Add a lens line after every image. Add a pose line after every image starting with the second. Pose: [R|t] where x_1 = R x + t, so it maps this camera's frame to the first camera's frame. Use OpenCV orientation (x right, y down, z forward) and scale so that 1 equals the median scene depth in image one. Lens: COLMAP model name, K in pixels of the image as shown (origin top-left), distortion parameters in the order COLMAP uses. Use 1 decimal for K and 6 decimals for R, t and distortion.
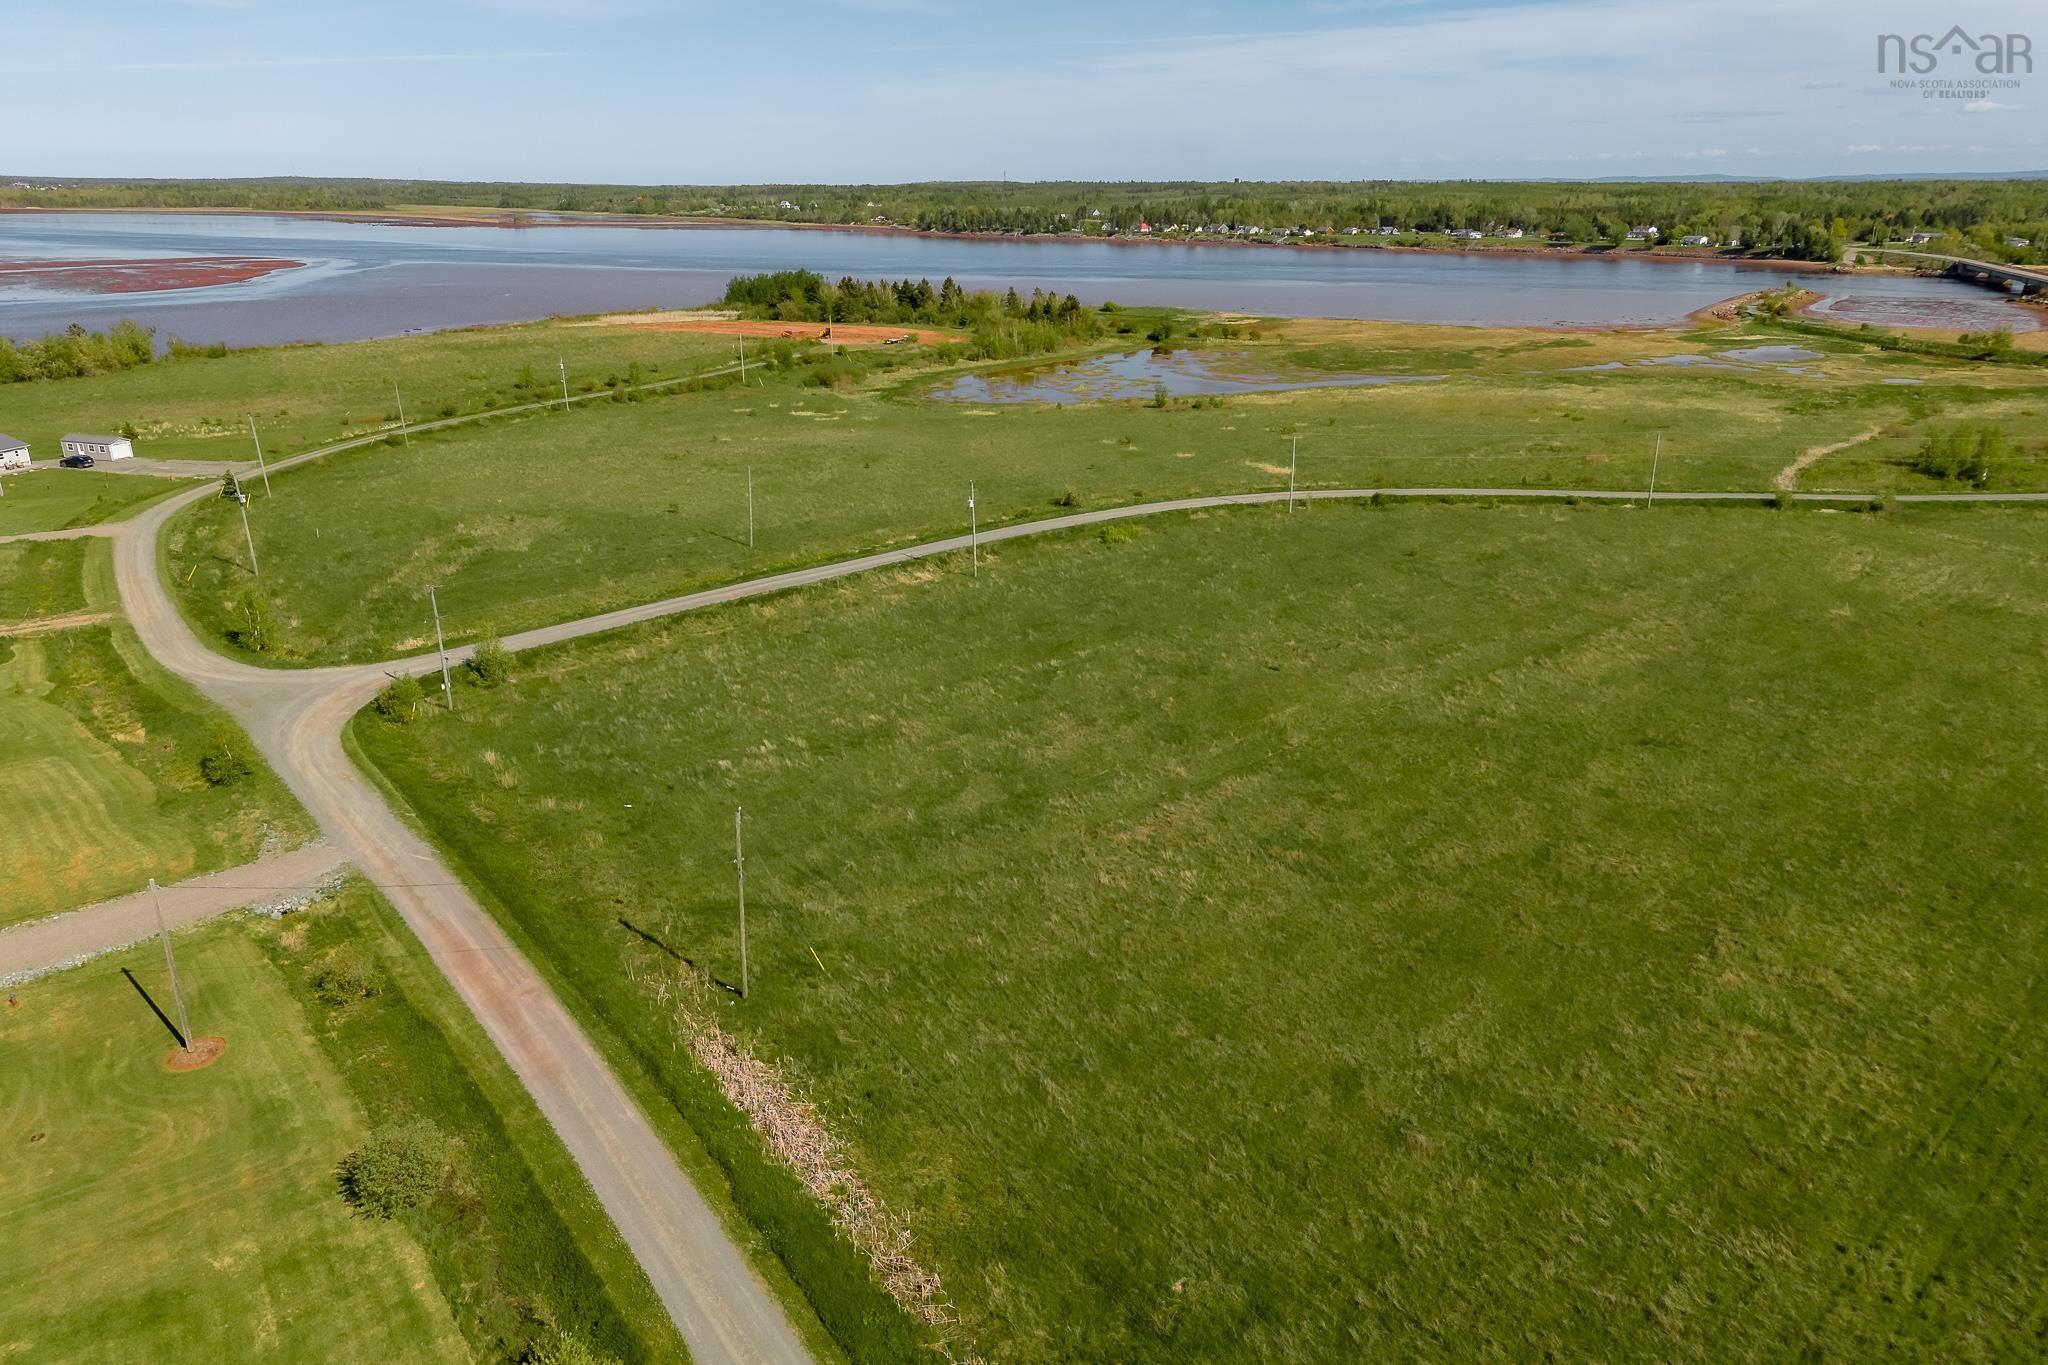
lens RADIAL K [[1351.7, 0, 1018.4], [0, 1351.7, 680.9], [0, 0, 1]] dist [0.052396, -0.031884]
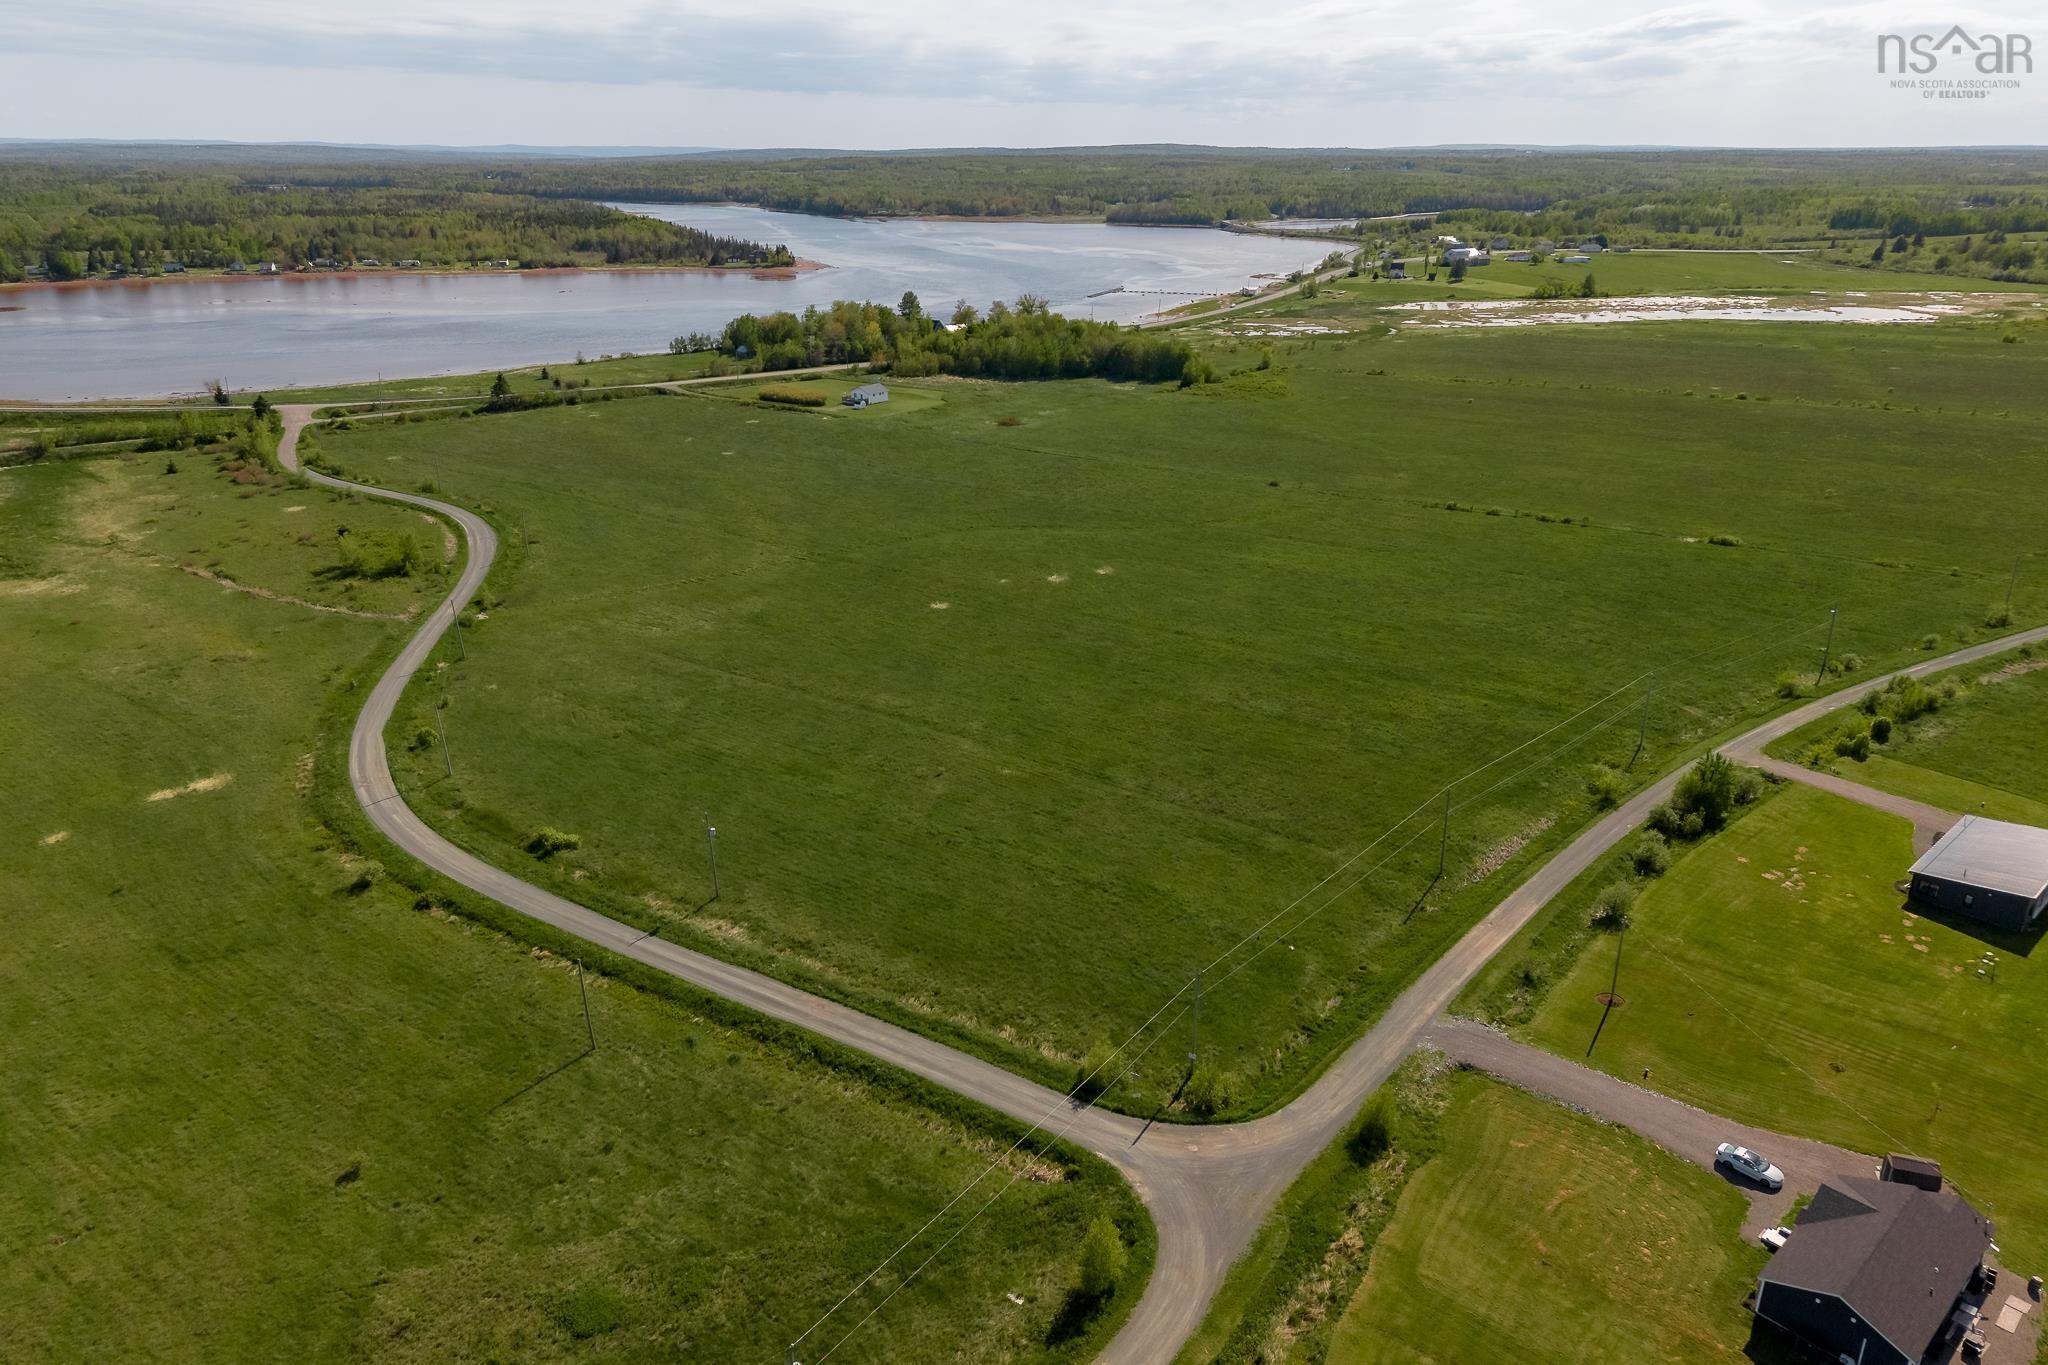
lens RADIAL K [[1351.7, 0, 1022.6], [0, 1351.7, 684.5], [0, 0, 1]] dist [0.052396, -0.031884]
pose [[-0.191350, -0.359470, 0.913327, -0.731569], [0.333780, 0.851233, 0.404961, -0.423382], [-0.923025, 0.382340, -0.042900, 0.596571]]
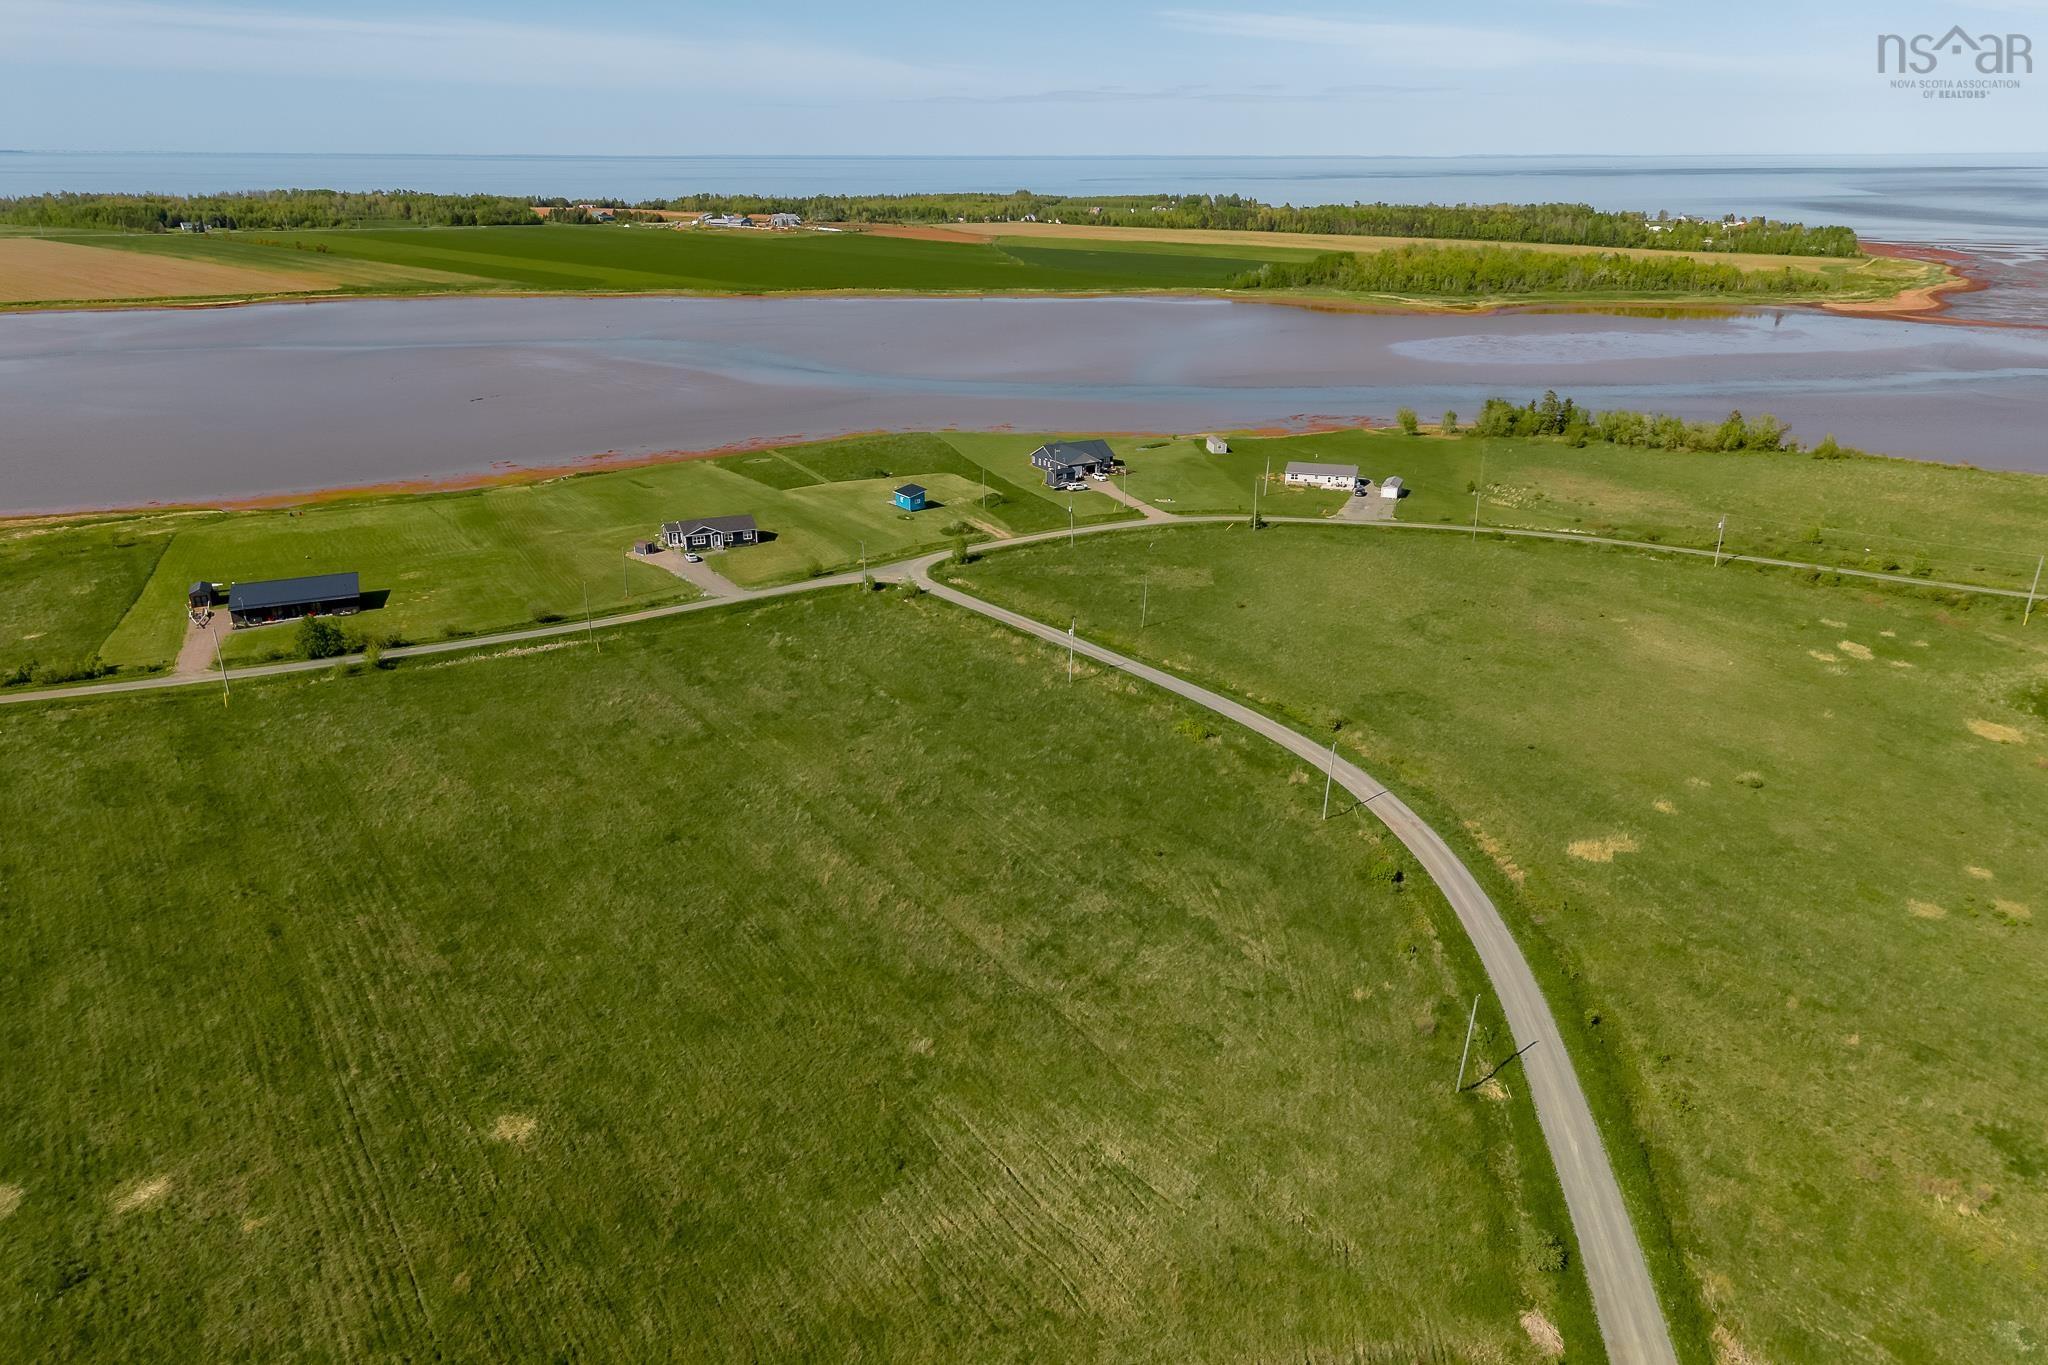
lens RADIAL K [[1351.7, 0, 1025.1], [0, 1351.7, 682.7], [0, 0, 1]] dist [0.052396, -0.031884]
pose [[-0.115265, 0.355951, -0.927369, 0.999280], [-0.338595, 0.863601, 0.373560, -0.458108], [0.933845, 0.357061, 0.020980, 0.715381]]
